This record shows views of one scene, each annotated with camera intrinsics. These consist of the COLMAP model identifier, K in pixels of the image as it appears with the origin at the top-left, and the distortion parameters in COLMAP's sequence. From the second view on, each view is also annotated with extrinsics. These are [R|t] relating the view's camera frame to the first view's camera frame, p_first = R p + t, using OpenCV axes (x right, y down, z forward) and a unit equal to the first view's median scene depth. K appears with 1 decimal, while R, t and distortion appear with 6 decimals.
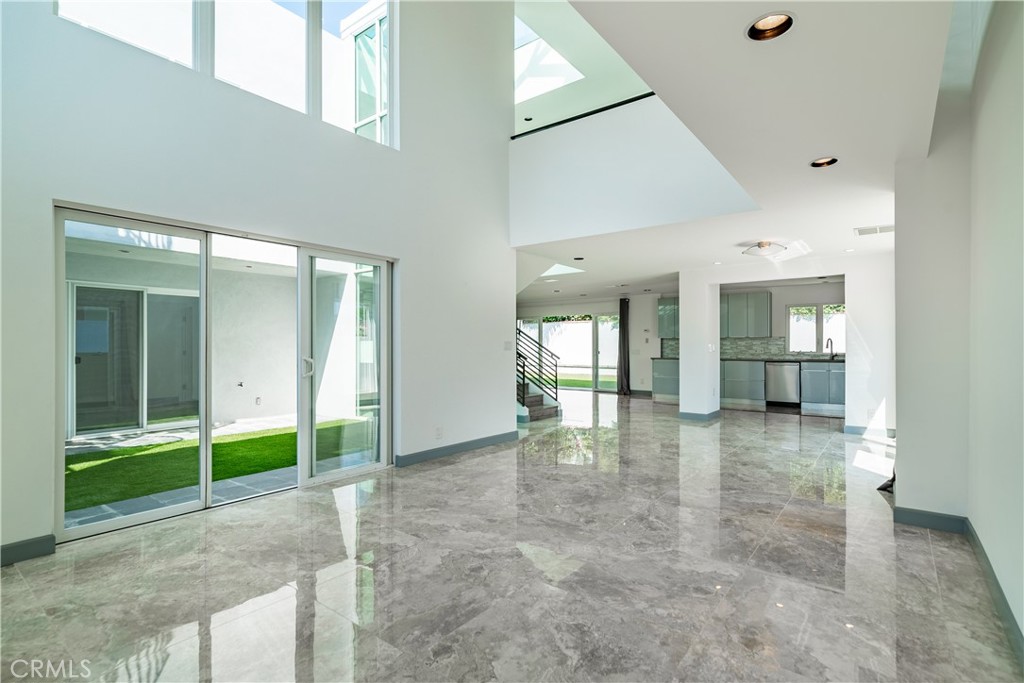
lens RADIAL K [[489.7, 0, 512.4], [0, 489.7, 341.4], [0, 0, 1]] dist [0.000298, -0.000009]
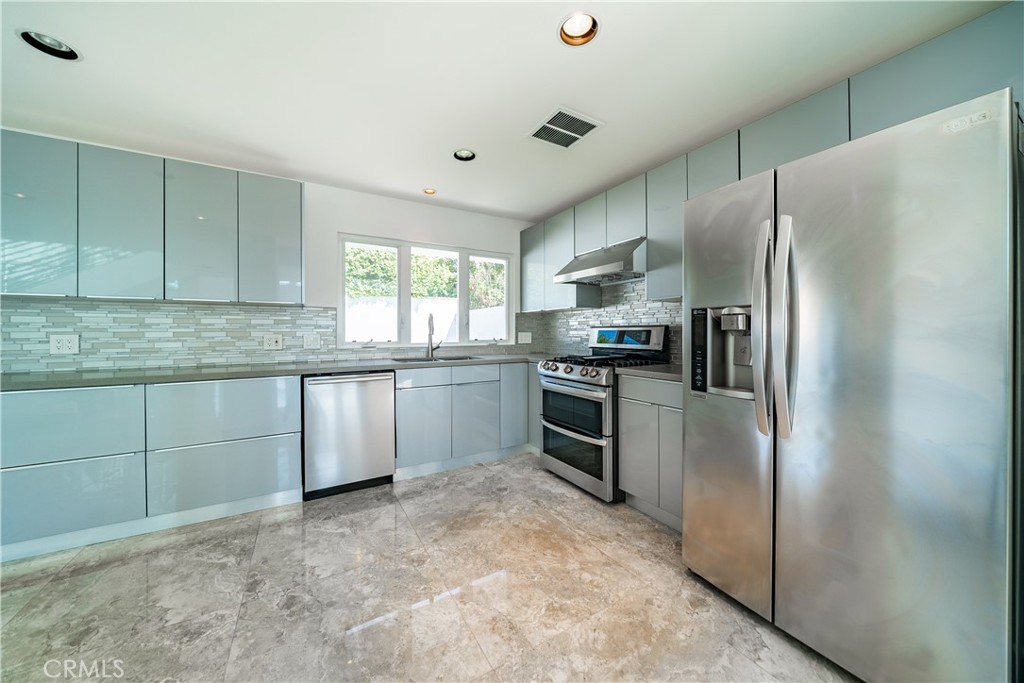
lens RADIAL K [[356.5, 0, 510.5], [0, 356.5, 335.8], [0, 0, 1]] dist [-0.000377, -0.000007]
pose [[0.378774, -0.008148, 0.925453, 0.345144], [-0.002760, 0.999947, 0.009933, 0.011937], [-0.925485, -0.006317, 0.378732, 0.778258]]
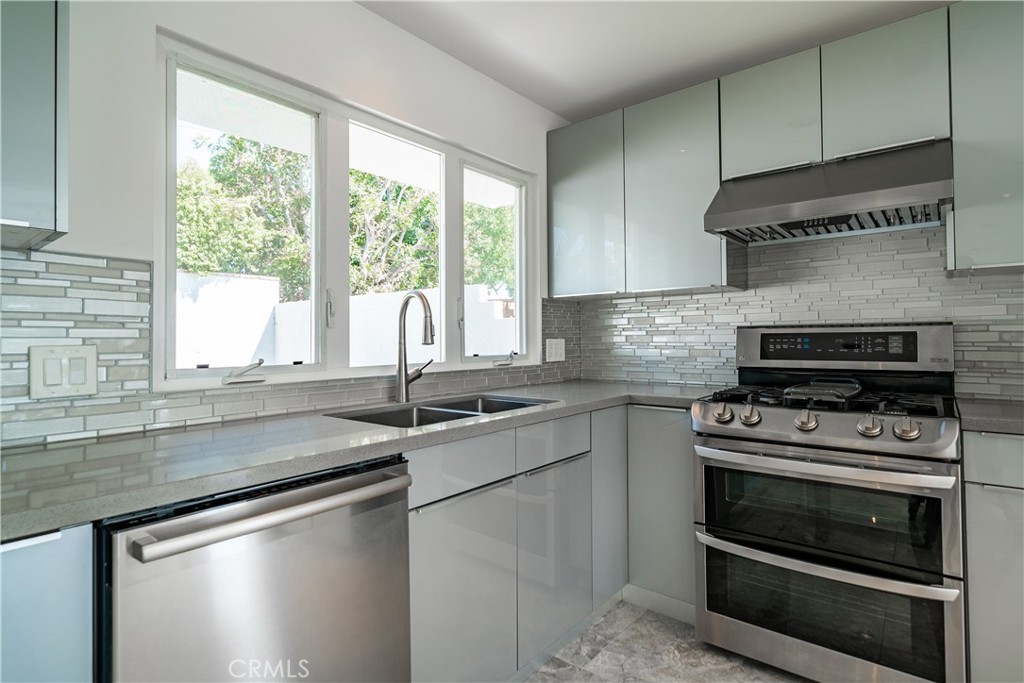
lens RADIAL K [[528.8, 0, 513.4], [0, 528.8, 333.6], [0, 0, 1]] dist [0.007249, 0.000771]
pose [[0.031213, 0.012903, 0.999429, 0.434938], [0.002263, 0.999913, -0.012980, 0.012920], [-0.999510, 0.002666, 0.031181, 0.936108]]
